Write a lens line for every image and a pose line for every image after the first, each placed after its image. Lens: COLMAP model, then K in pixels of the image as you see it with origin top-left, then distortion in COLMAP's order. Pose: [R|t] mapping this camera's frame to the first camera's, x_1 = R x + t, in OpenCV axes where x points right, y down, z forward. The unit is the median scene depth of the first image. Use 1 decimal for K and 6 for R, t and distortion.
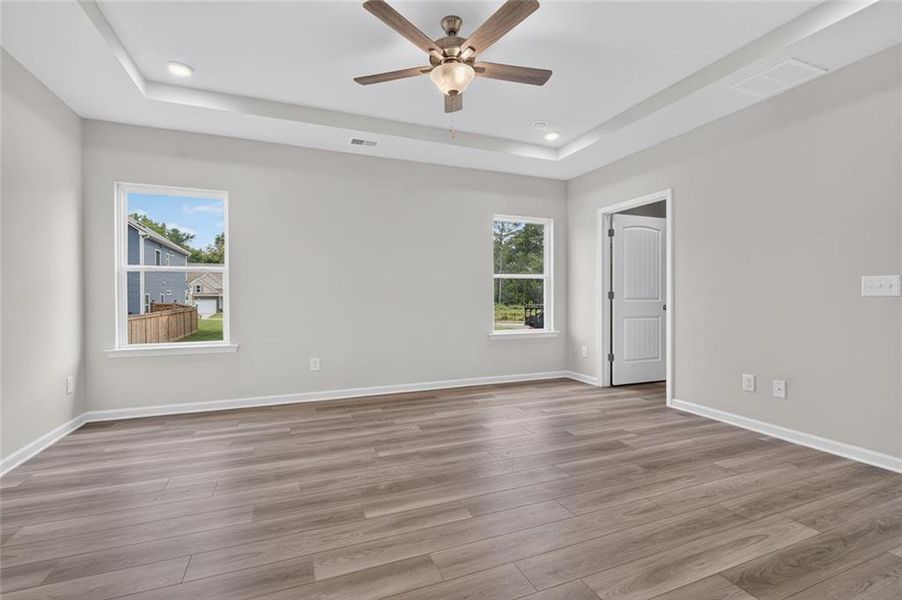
lens RADIAL K [[406.3, 0, 446.3], [0, 406.3, 297.7], [0, 0, 1]] dist [0.004735, -0.000676]
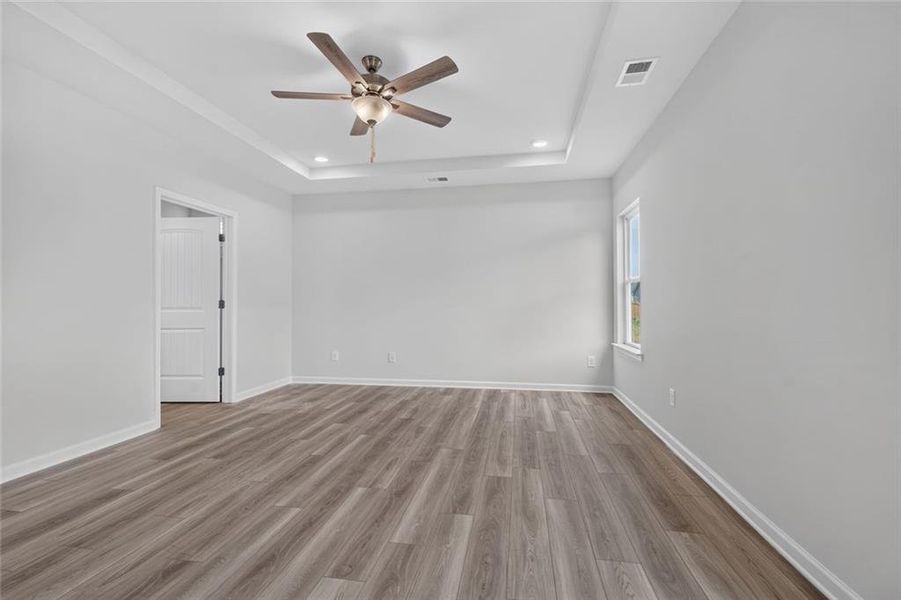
lens RADIAL K [[405.8, 0, 445.8], [0, 405.8, 297.7], [0, 0, 1]] dist [0.004735, -0.000676]
pose [[-0.528209, -0.008340, -0.849073, 0.688408], [0.001996, 0.999937, -0.011063, -0.007814], [0.849112, -0.007538, -0.528159, 1.423217]]
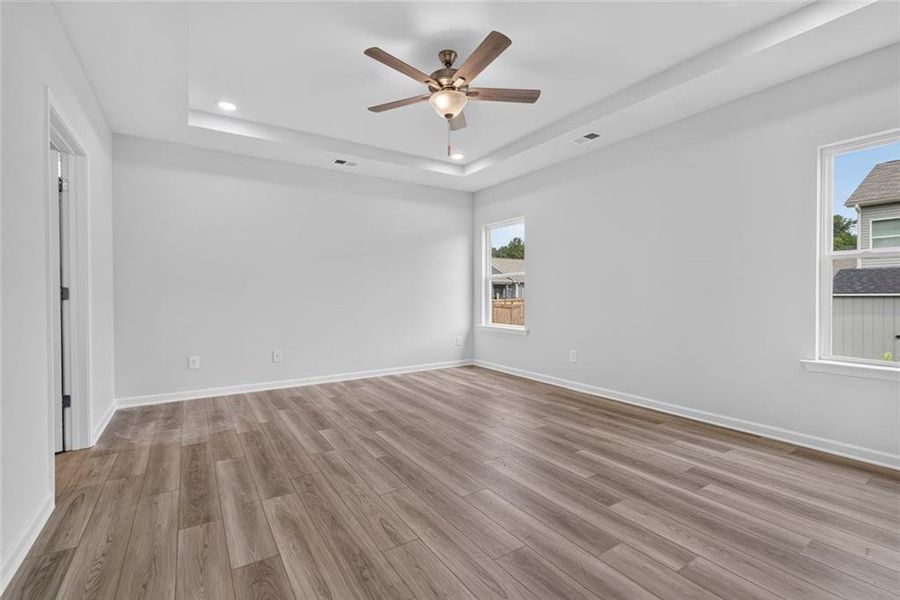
lens RADIAL K [[402.1, 0, 447.9], [0, 402.1, 300.9], [0, 0, 1]] dist [0.002151, -0.001070]
pose [[0.192950, 0.018756, -0.981029, 0.911722], [-0.002890, 0.999824, 0.018547, -0.004307], [0.981204, -0.000744, 0.192970, 0.632071]]
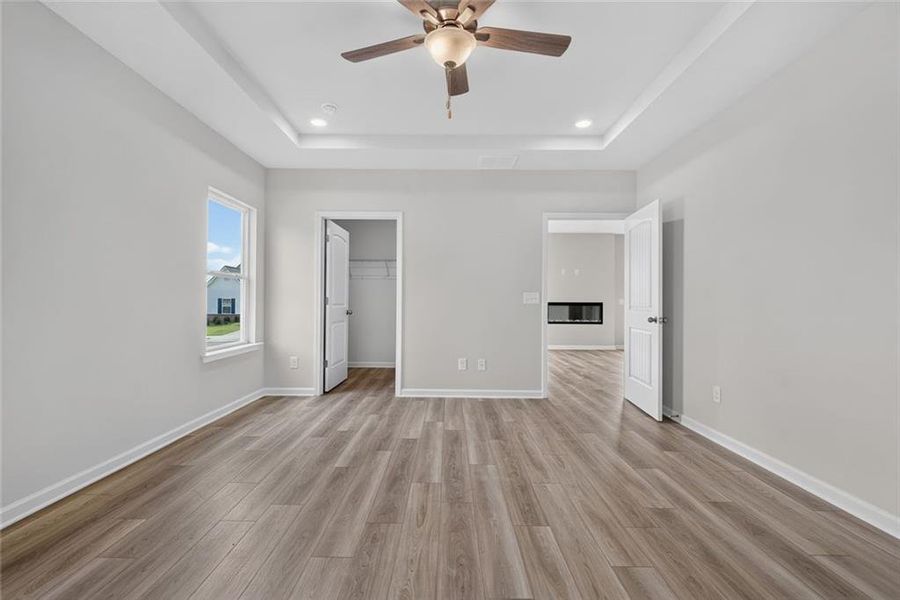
lens RADIAL K [[405.4, 0, 445.3], [0, 405.4, 297.7], [0, 0, 1]] dist [0.004735, -0.000676]
pose [[0.377144, 0.015060, 0.926032, -0.623531], [-0.006939, 0.999886, -0.013435, -0.004449], [-0.926129, -0.001359, 0.377205, 0.557722]]
